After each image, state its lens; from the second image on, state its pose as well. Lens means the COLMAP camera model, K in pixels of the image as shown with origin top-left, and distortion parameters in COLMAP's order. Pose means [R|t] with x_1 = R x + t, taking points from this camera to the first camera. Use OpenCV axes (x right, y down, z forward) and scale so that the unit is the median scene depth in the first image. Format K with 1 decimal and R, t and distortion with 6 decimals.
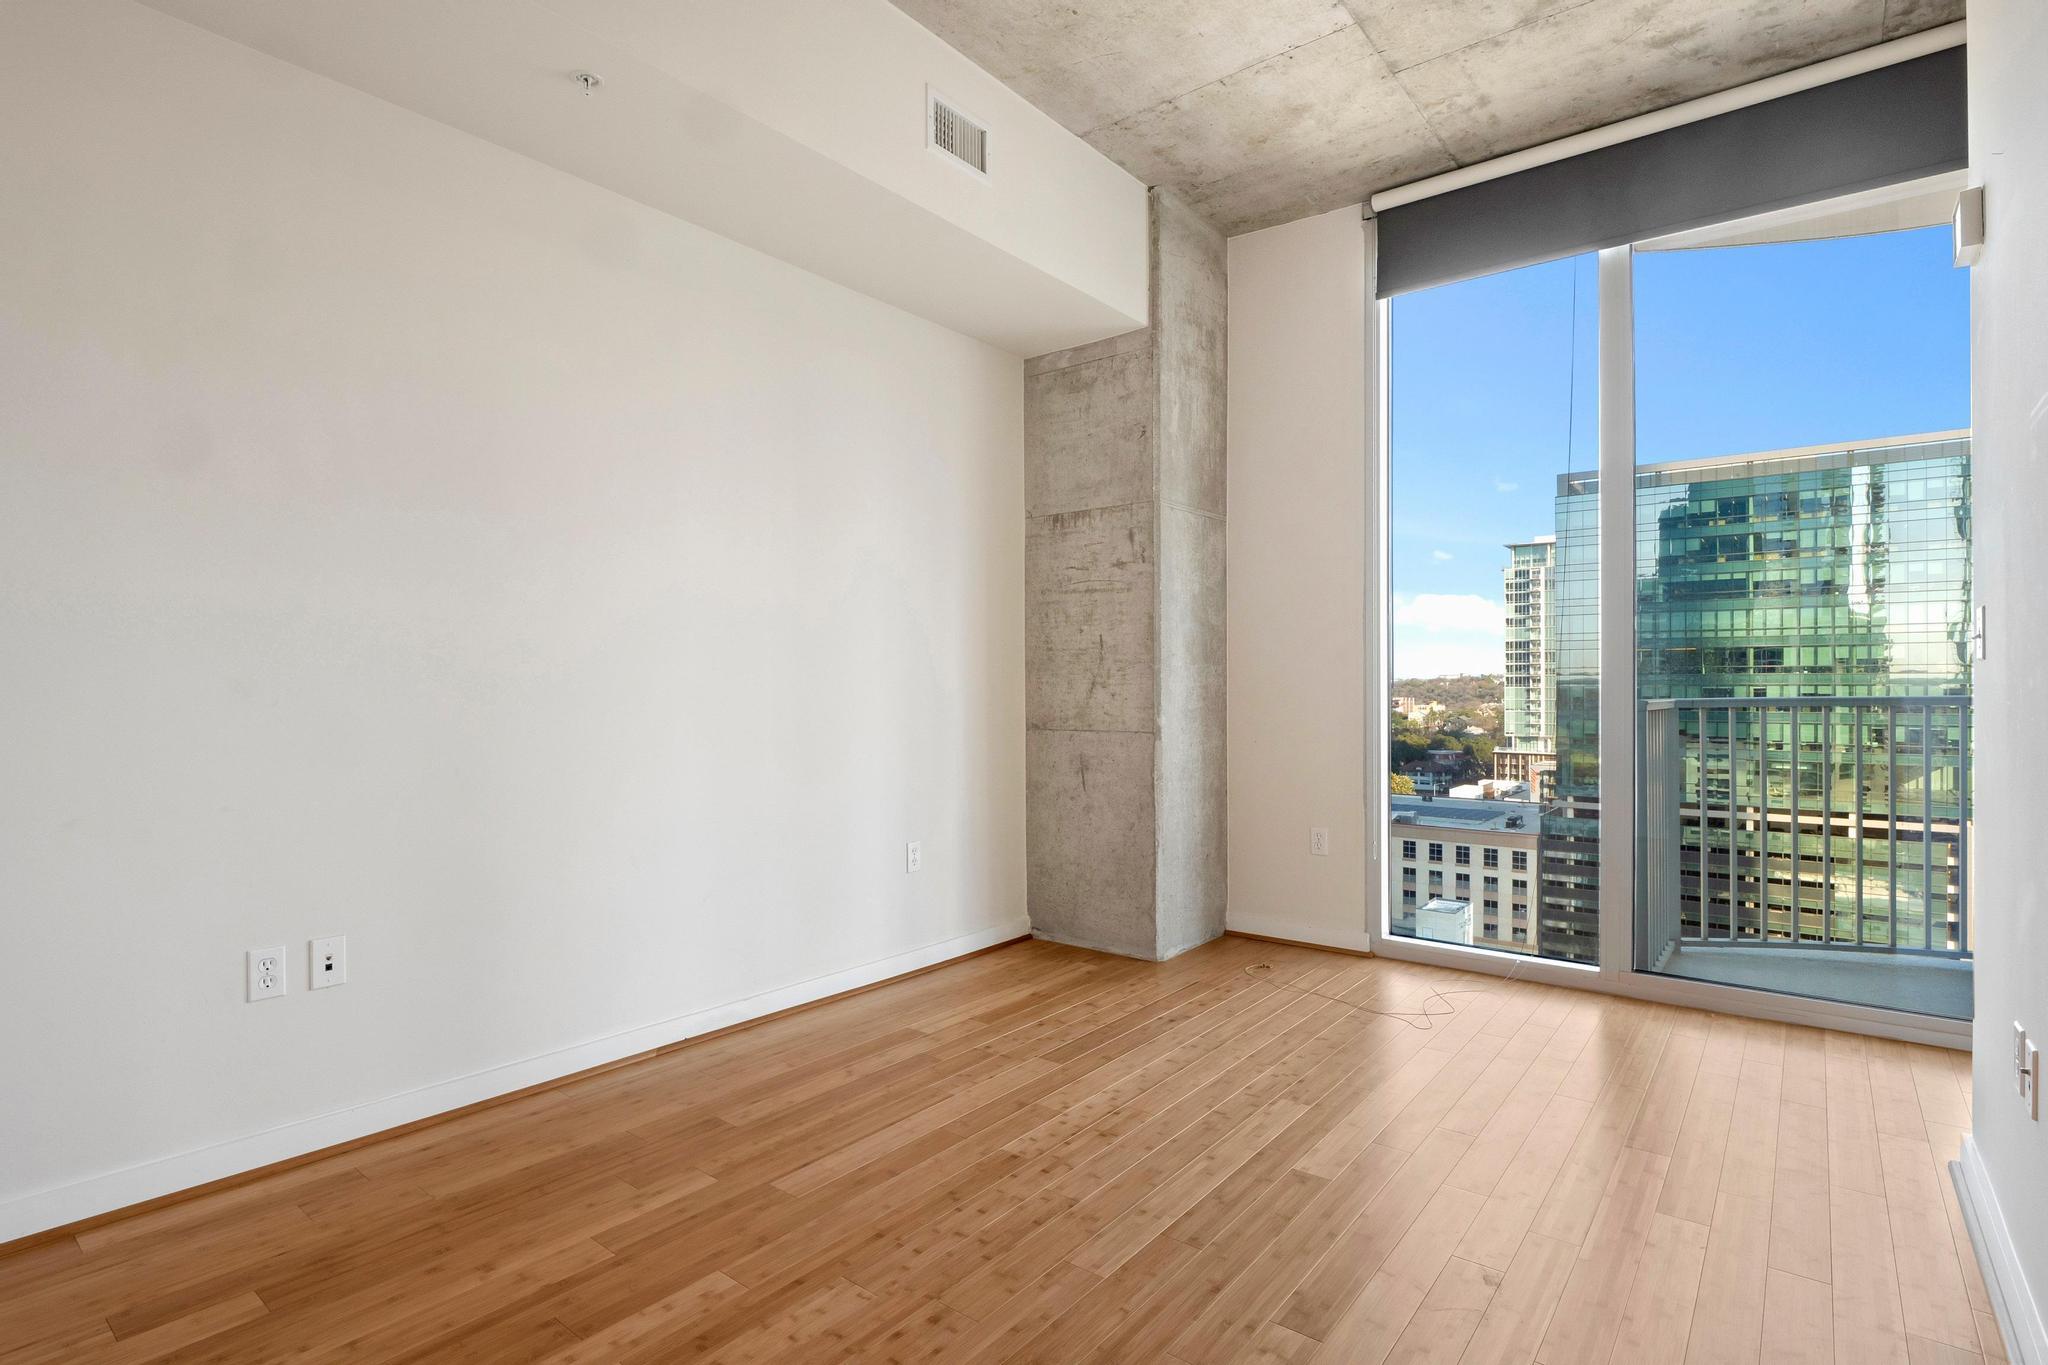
lens RADIAL K [[1002.8, 0, 1024.0], [0, 1002.8, 682.5], [0, 0, 1]] dist [0.003201, -0.008246]
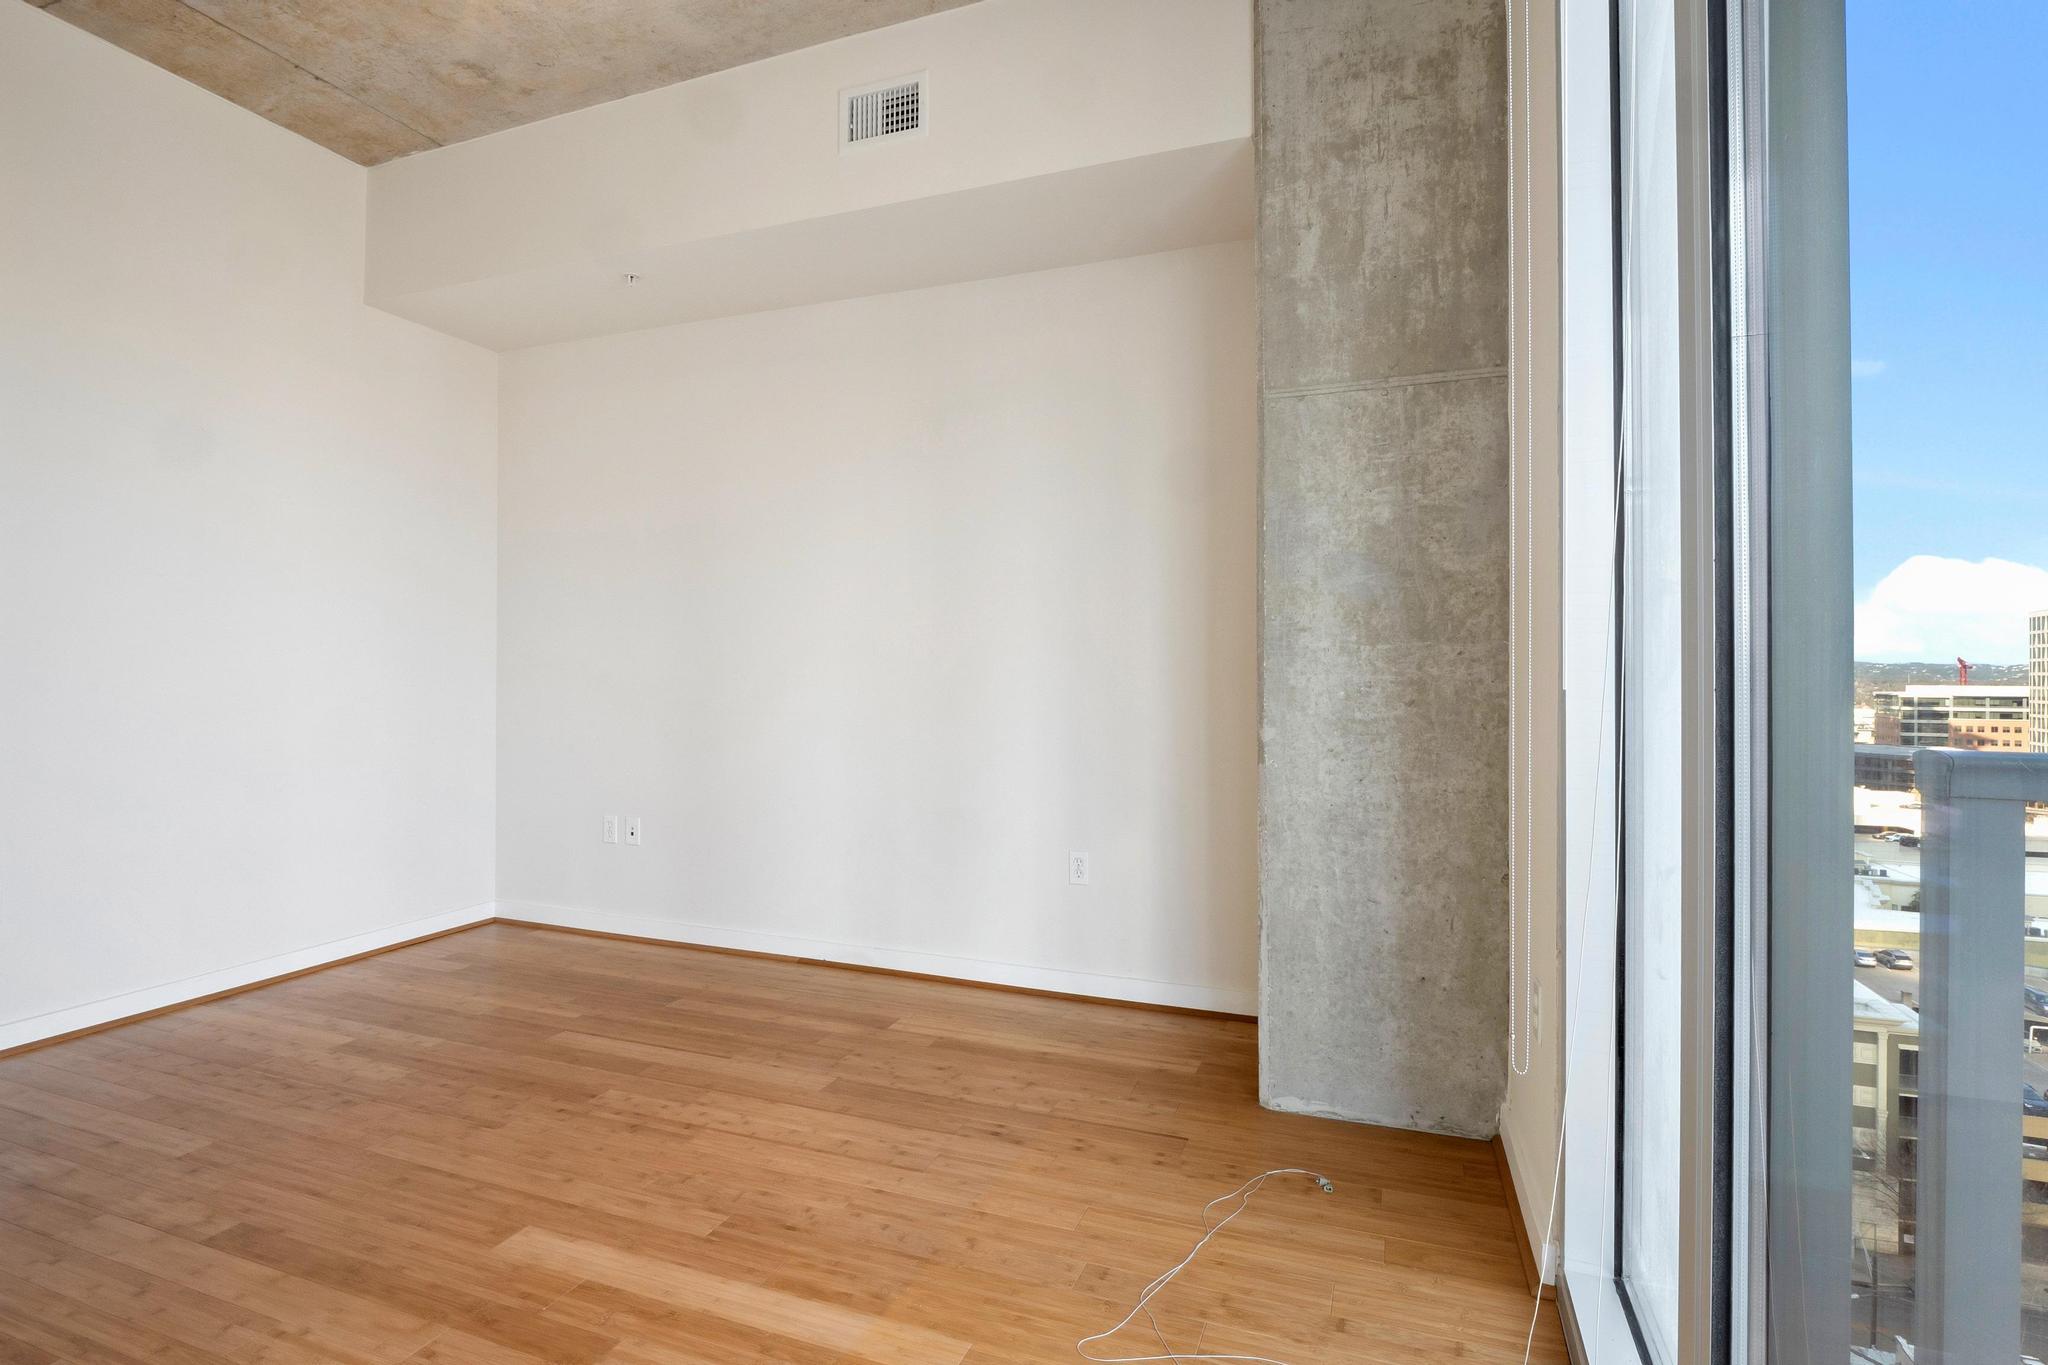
lens RADIAL K [[1007.6, 0, 1029.5], [0, 1007.6, 669.5], [0, 0, 1]] dist [-0.011323, -0.001434]
pose [[0.301030, -0.003732, -0.953607, 0.904035], [-0.002107, 0.999987, -0.004578, 0.000228], [0.953612, 0.003387, 0.301018, 0.843207]]
